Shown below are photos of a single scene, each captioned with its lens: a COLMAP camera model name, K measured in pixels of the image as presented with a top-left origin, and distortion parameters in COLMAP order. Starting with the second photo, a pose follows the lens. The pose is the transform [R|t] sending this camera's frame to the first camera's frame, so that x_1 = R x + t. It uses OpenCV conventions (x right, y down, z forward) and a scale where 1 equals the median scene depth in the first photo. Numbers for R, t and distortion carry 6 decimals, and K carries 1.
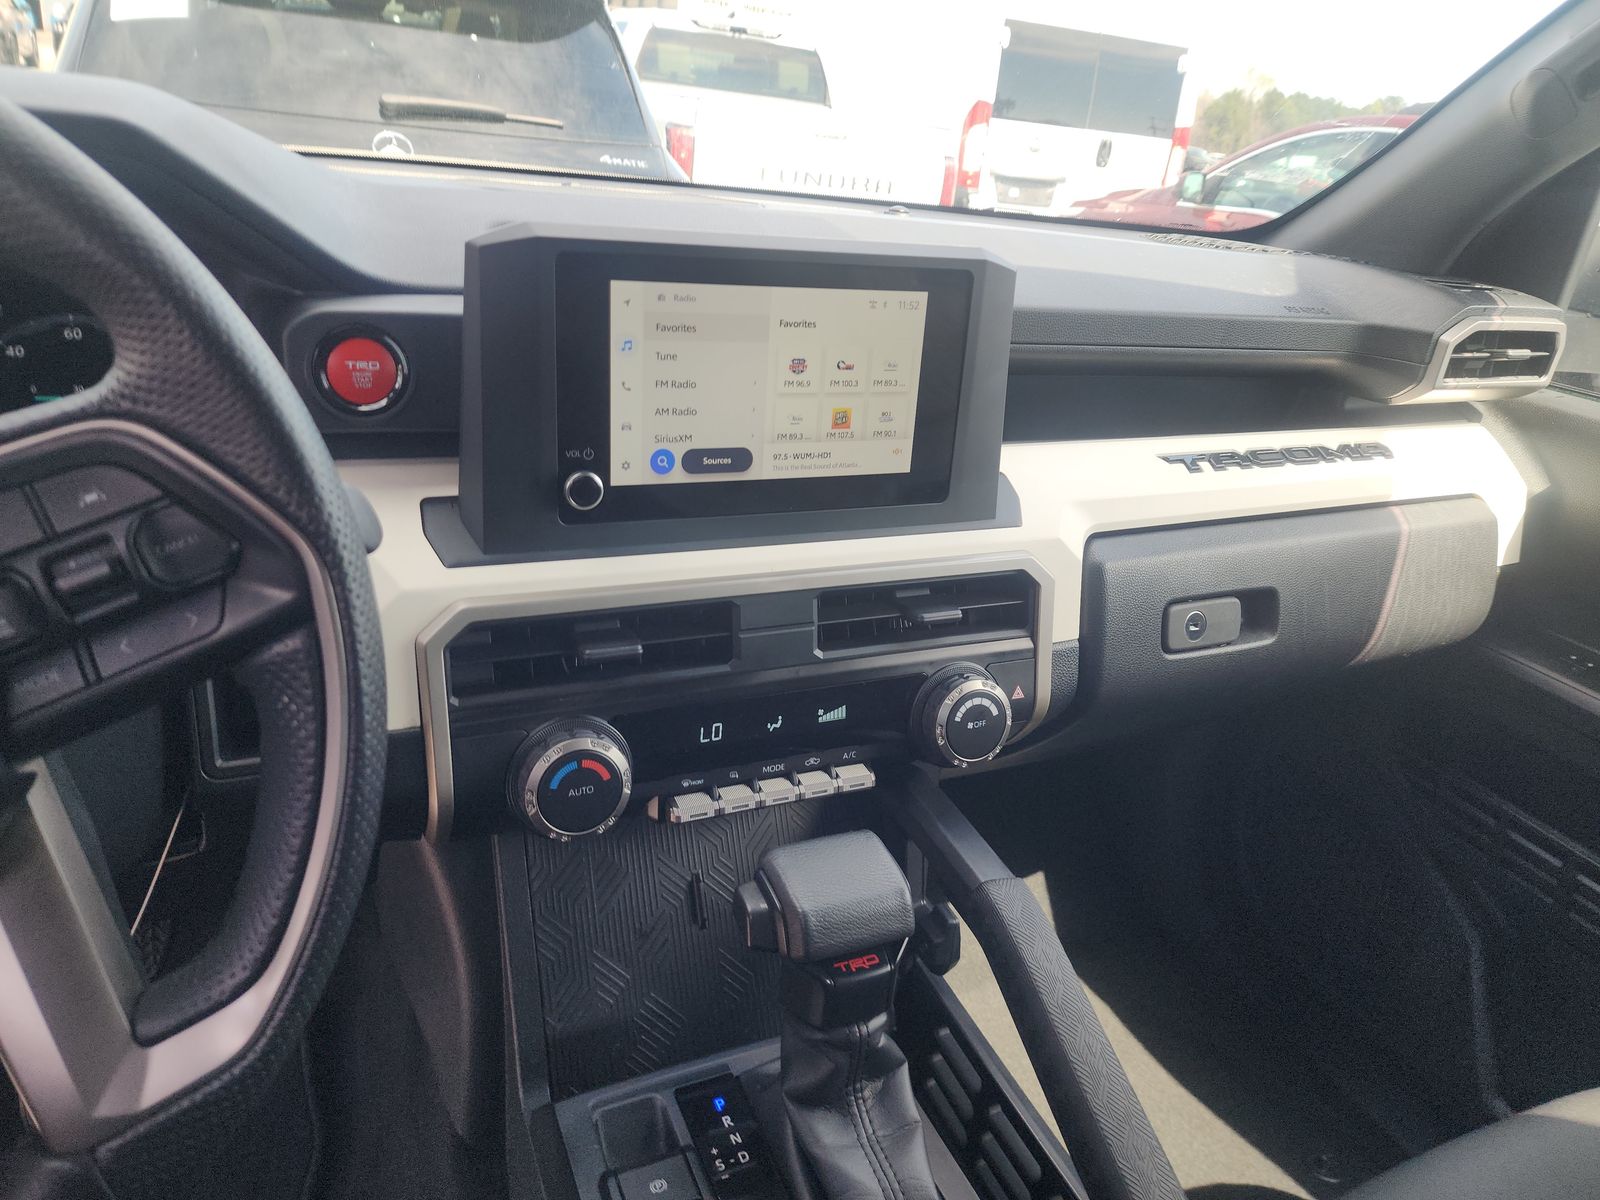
lens RADIAL K [[1084.6, 0, 800.6], [0, 1084.6, 660.5], [0, 0, 1]] dist [0.092359, -0.095519]
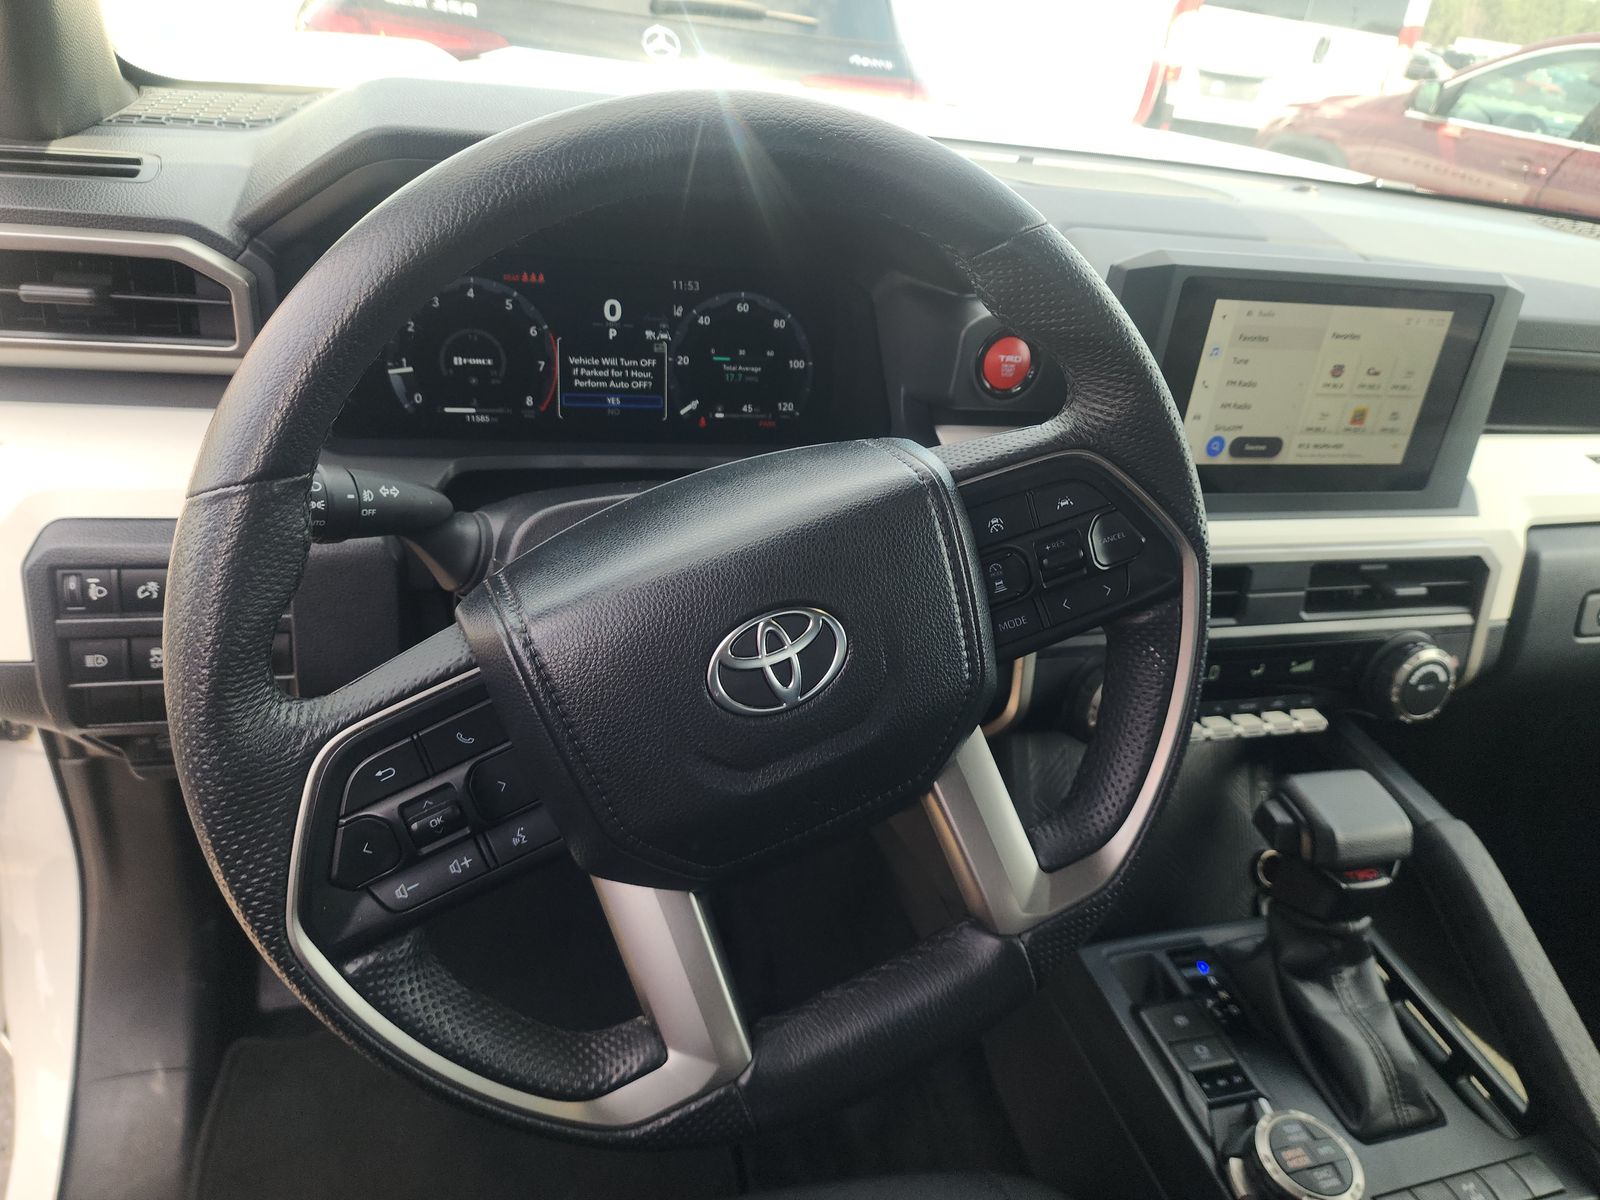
lens RADIAL K [[1078.0, 0, 792.6], [0, 1078.0, 652.0], [0, 0, 1]] dist [0.004731, -0.002228]
pose [[0.987429, 0.104788, -0.118339, -0.378115], [-0.093562, 0.990902, 0.096748, -0.026952], [0.127401, -0.084459, 0.988249, -0.222994]]
